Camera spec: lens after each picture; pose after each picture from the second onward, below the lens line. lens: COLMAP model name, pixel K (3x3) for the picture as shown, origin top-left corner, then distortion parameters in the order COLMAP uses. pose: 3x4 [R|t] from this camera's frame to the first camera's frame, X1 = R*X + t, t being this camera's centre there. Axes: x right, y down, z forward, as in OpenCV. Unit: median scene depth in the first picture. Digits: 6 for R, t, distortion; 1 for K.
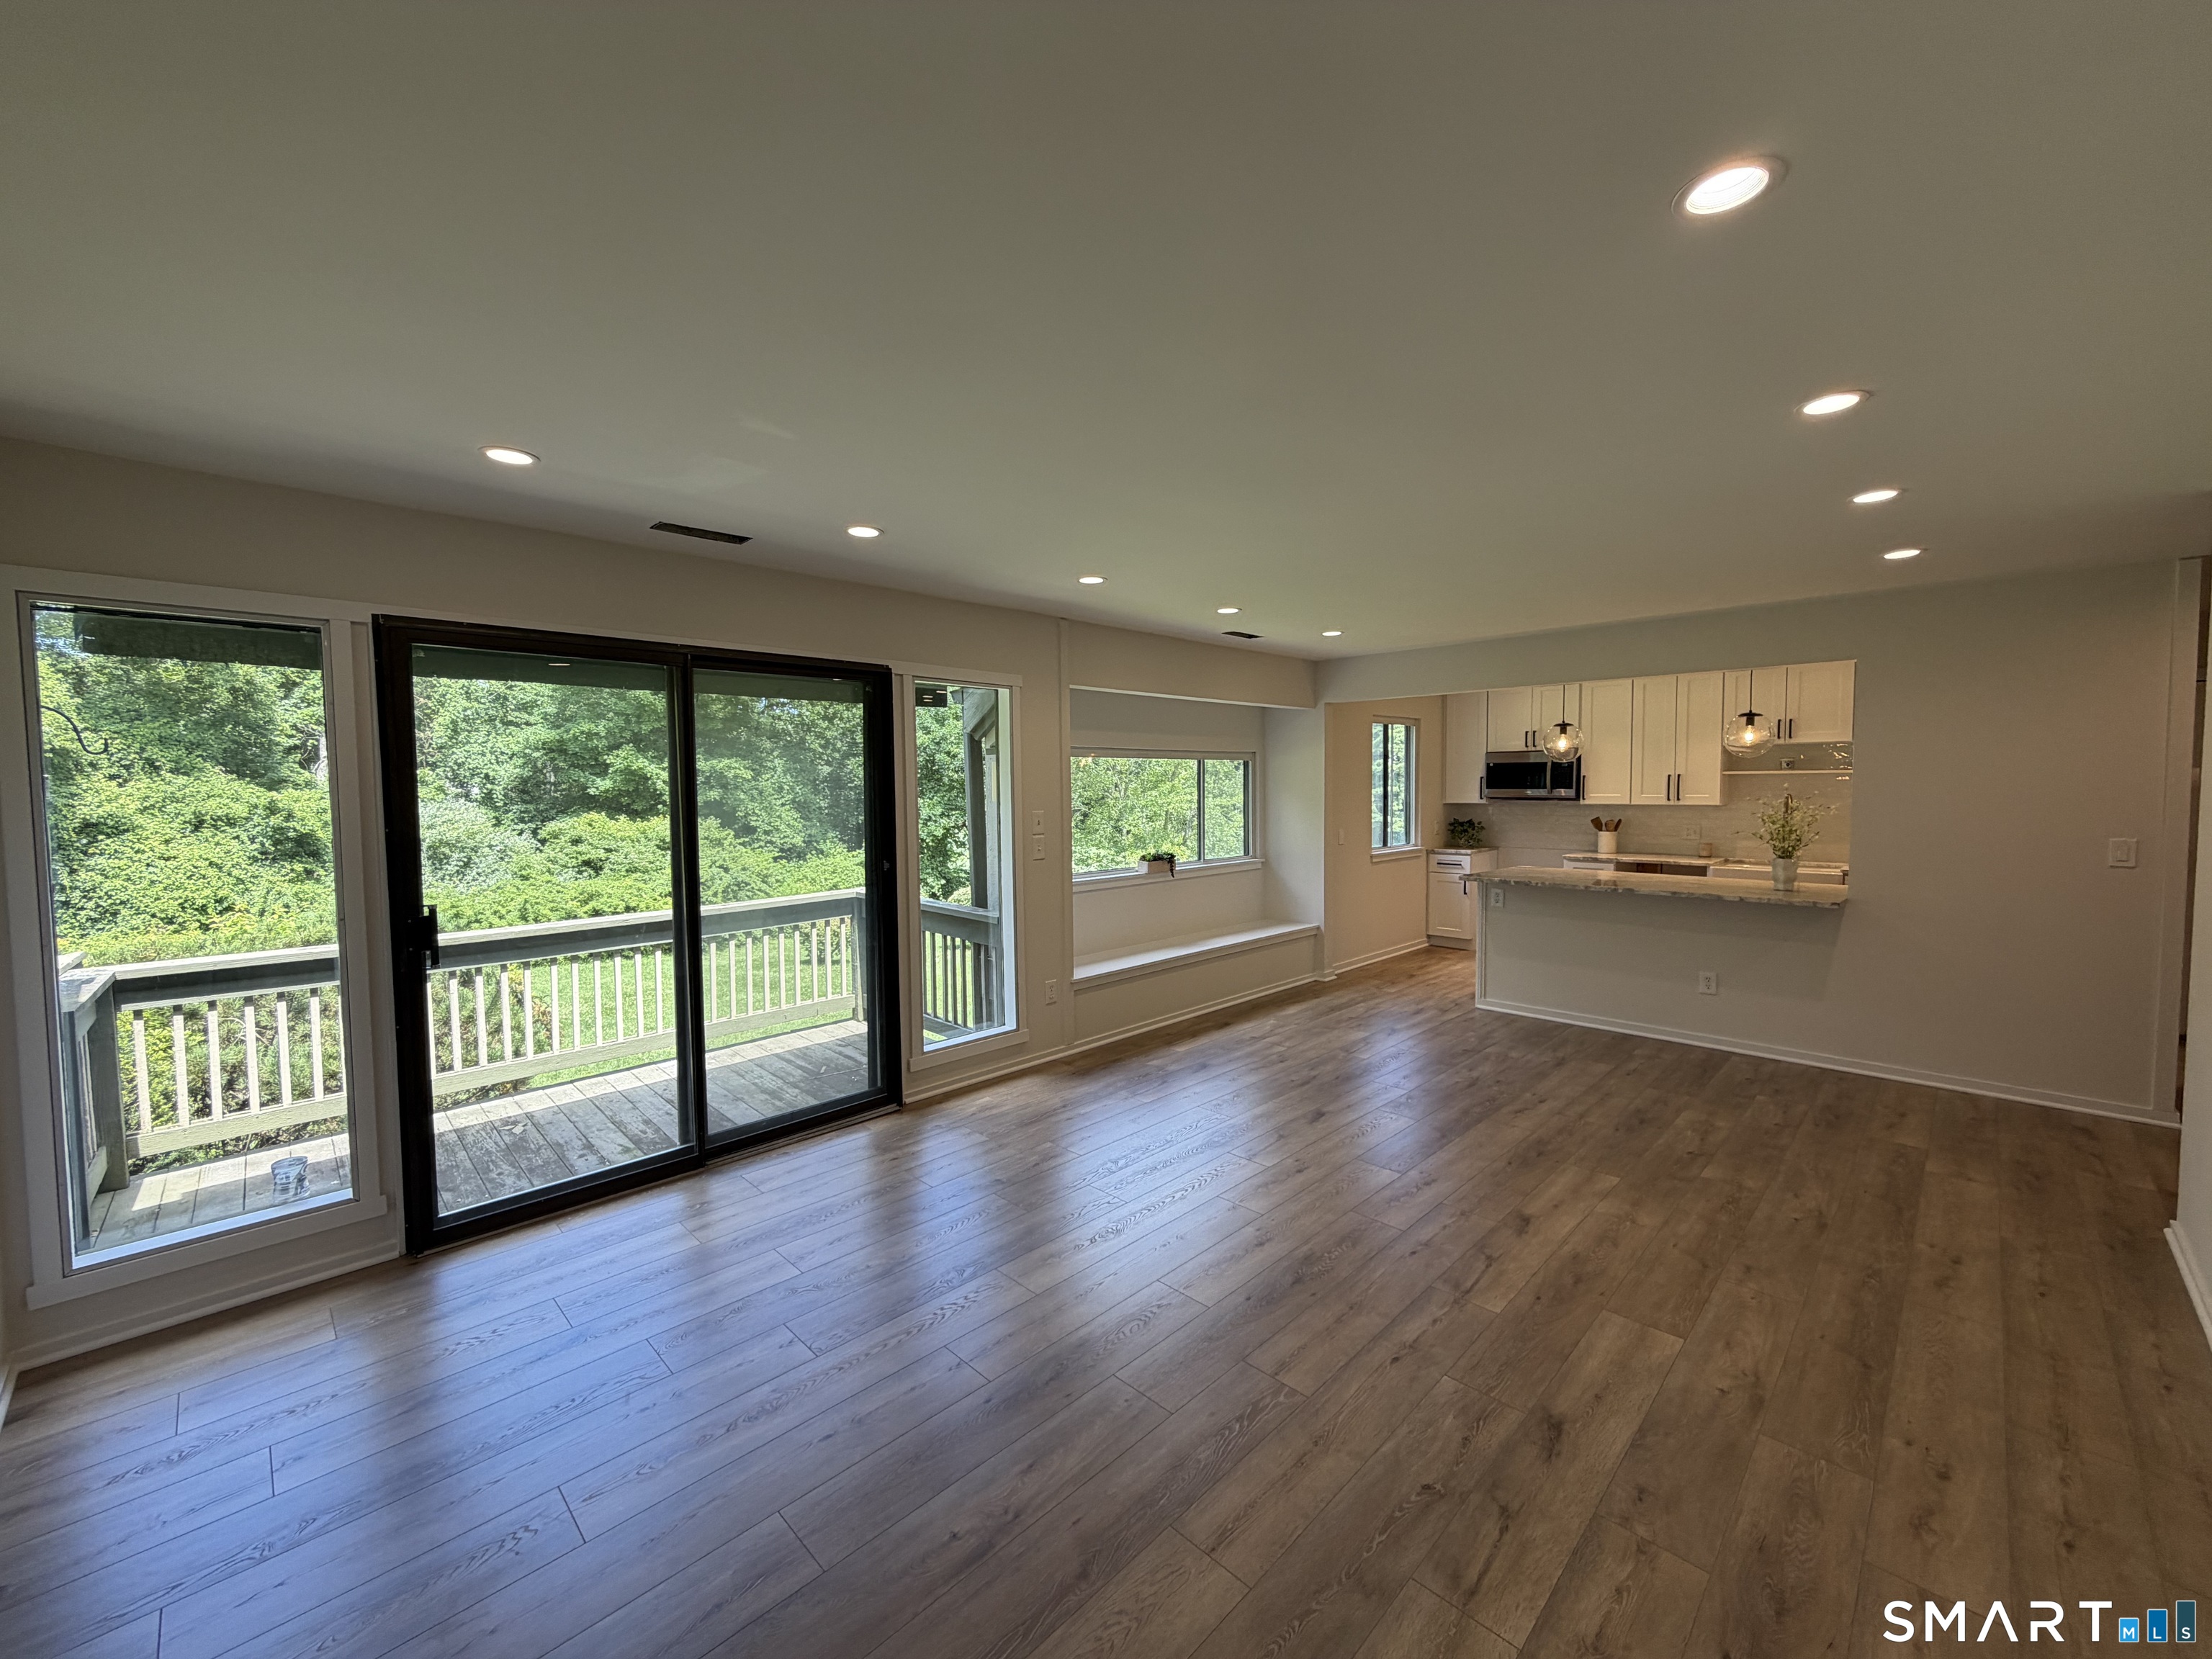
lens RADIAL K [[878.2, 0, 1100.7], [0, 878.2, 829.3], [0, 0, 1]] dist [-0.001417, -0.000521]
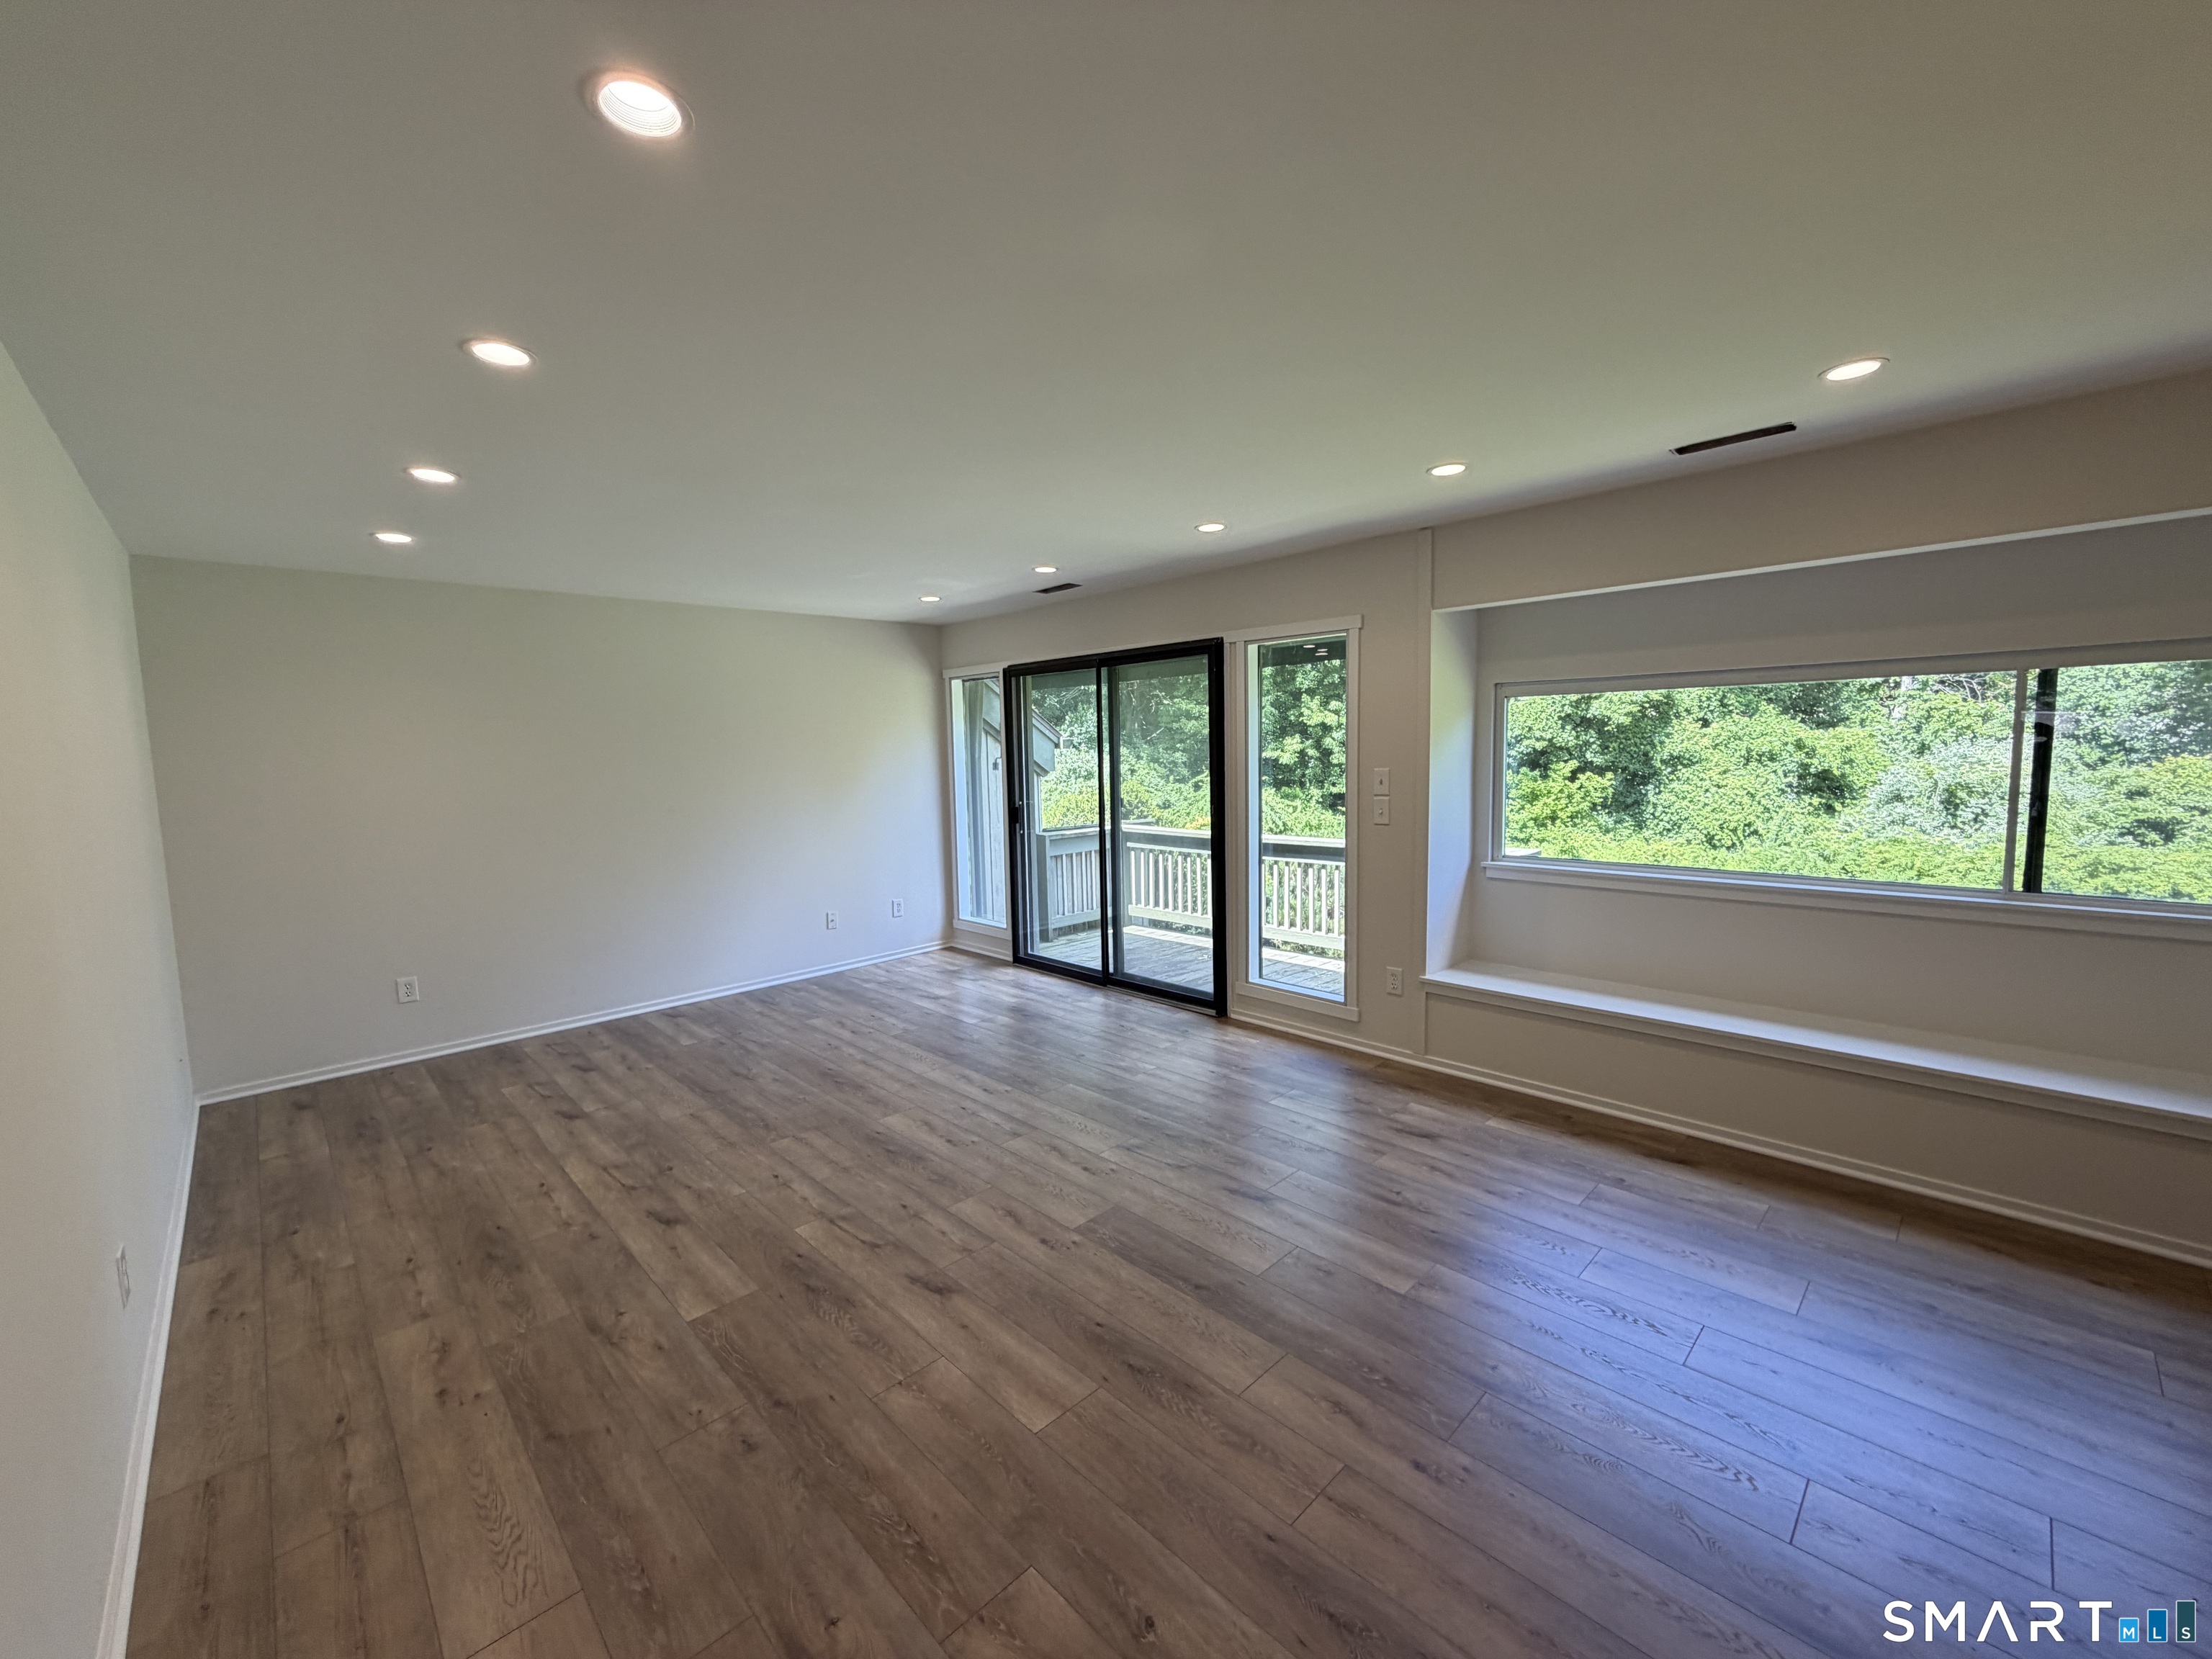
lens RADIAL K [[878.2, 0, 1100.7], [0, 878.2, 829.3], [0, 0, 1]] dist [-0.001417, -0.000521]
pose [[-0.009920, 0.102237, -0.994711, 0.163952], [-0.027665, 0.994351, 0.102476, -0.008653], [0.999568, 0.028536, -0.007036, 0.150391]]
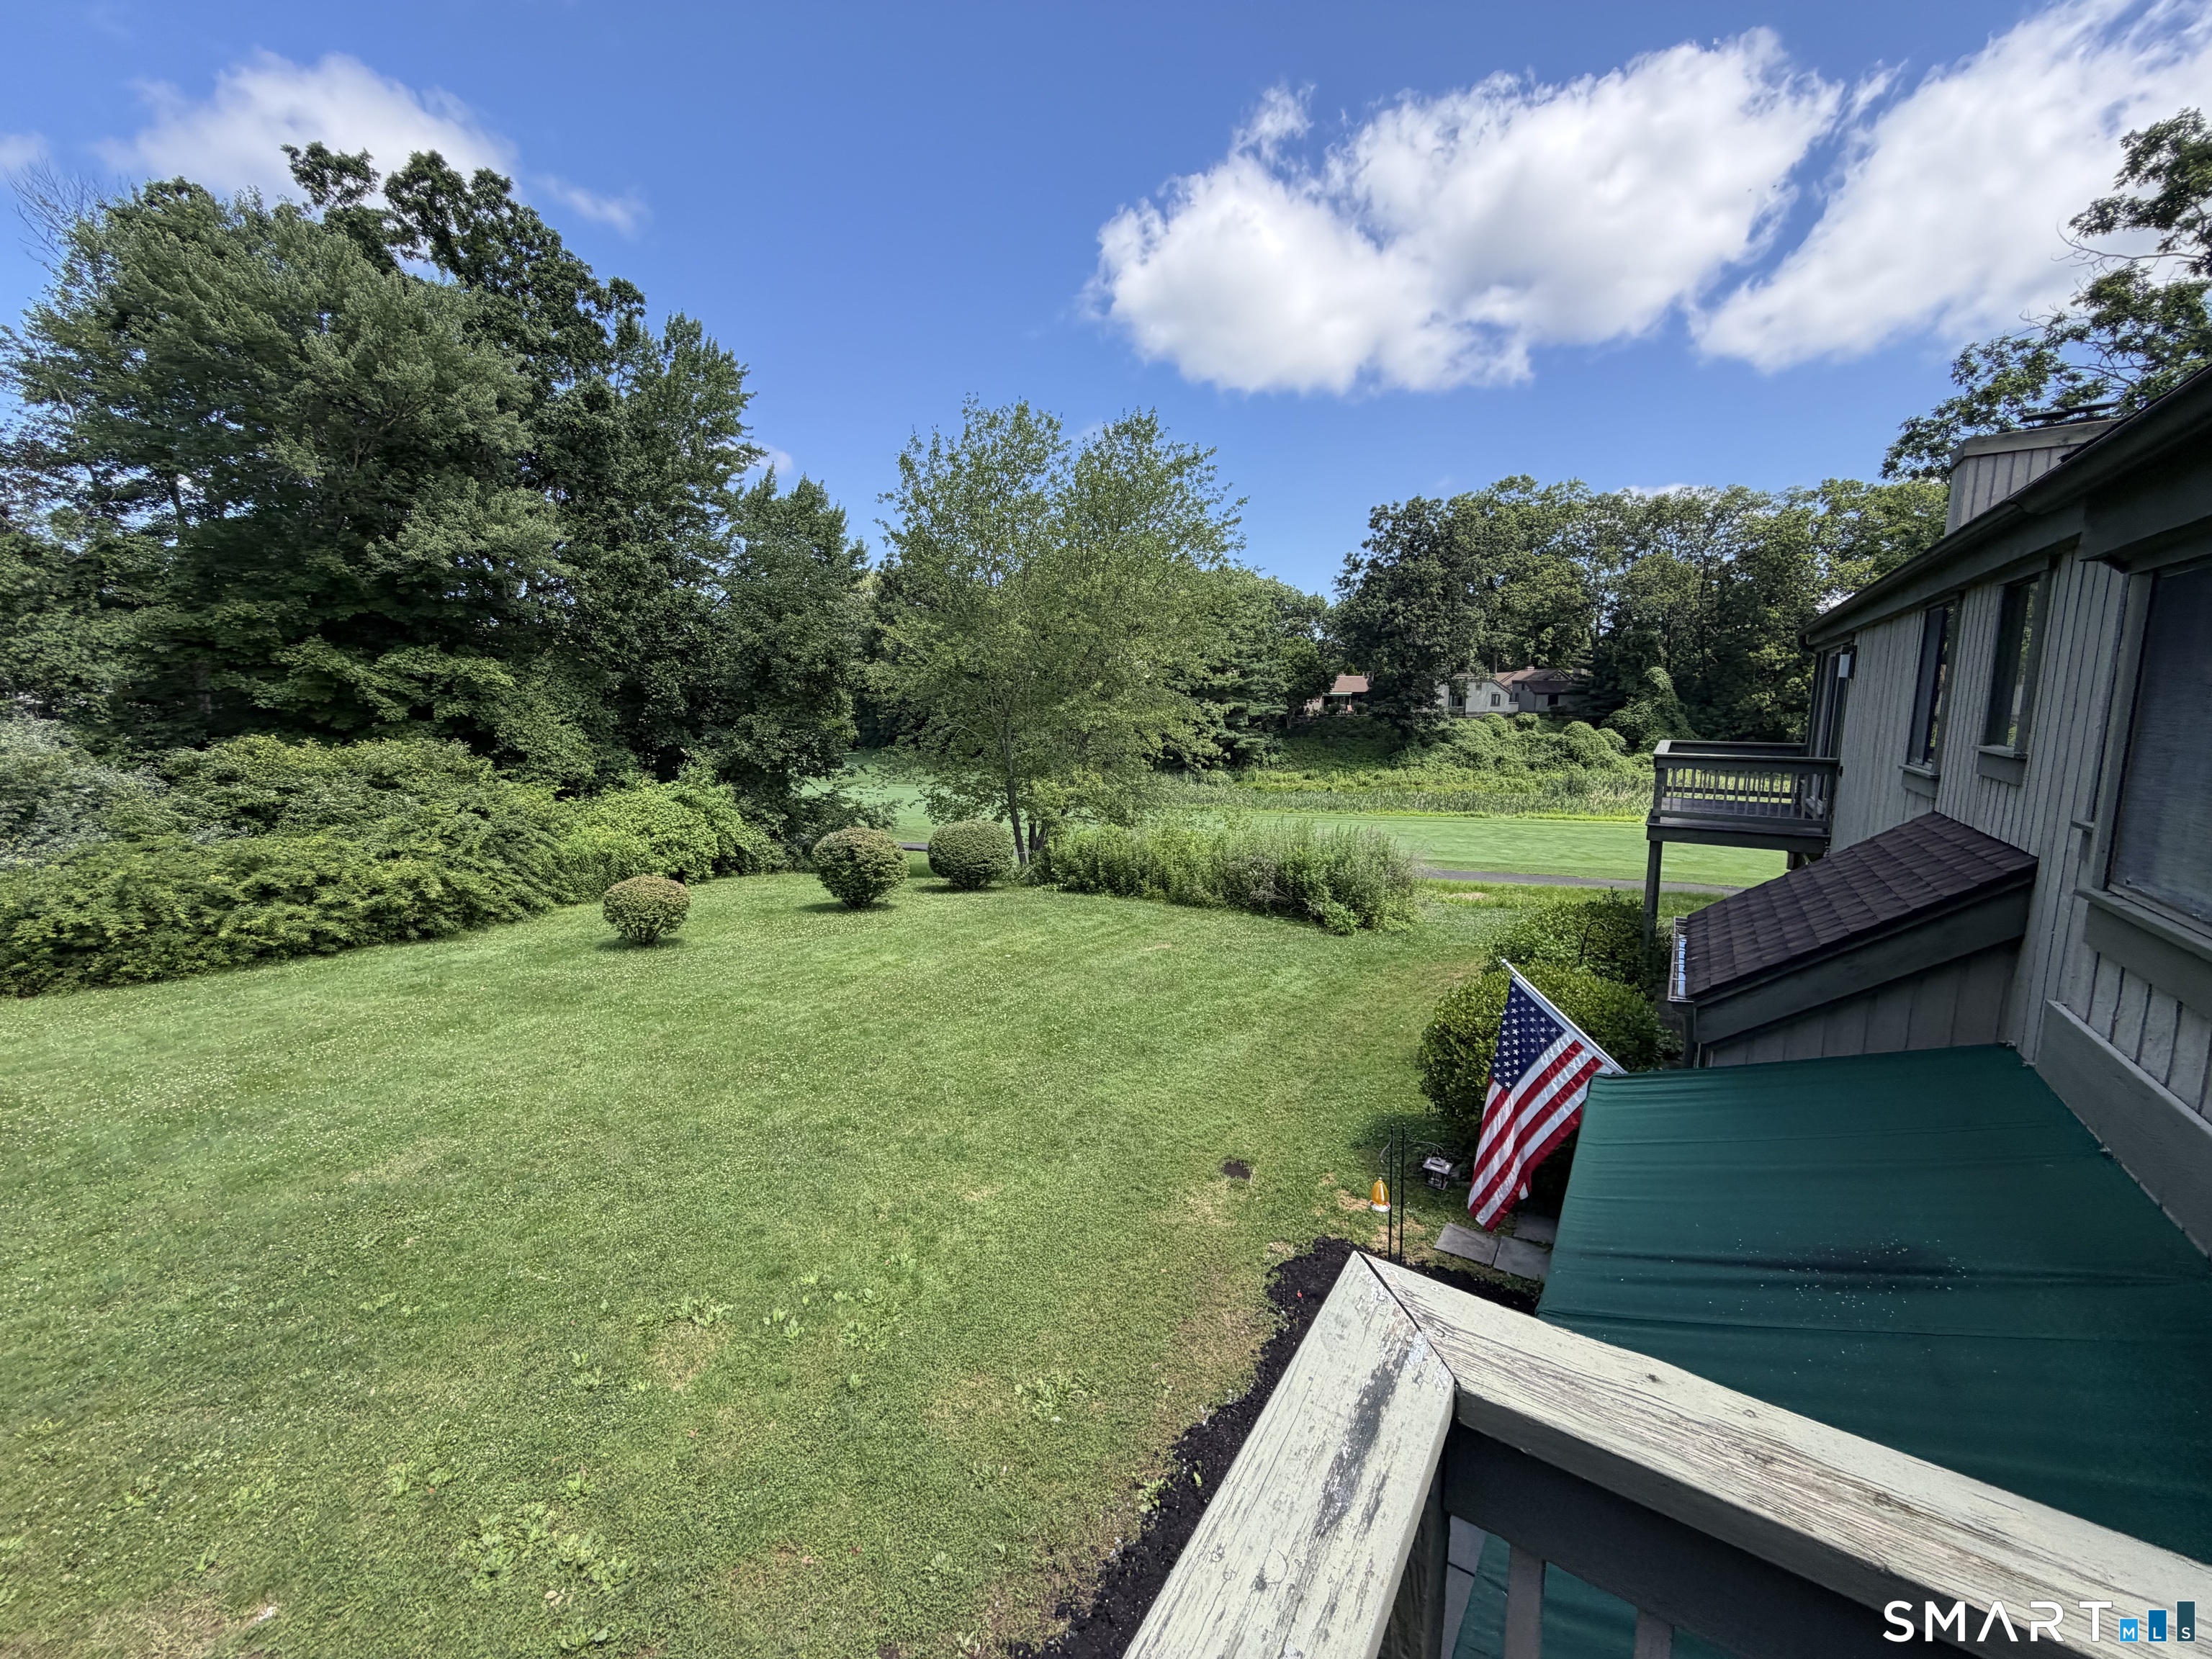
lens RADIAL K [[878.2, 0, 1100.7], [0, 878.2, 829.3], [0, 0, 1]] dist [-0.001417, -0.000521]
pose [[0.978249, -0.025729, 0.205831, -0.101552], [0.006219, 0.995470, 0.094874, -0.007416], [-0.207340, -0.091531, 0.973978, 0.243474]]
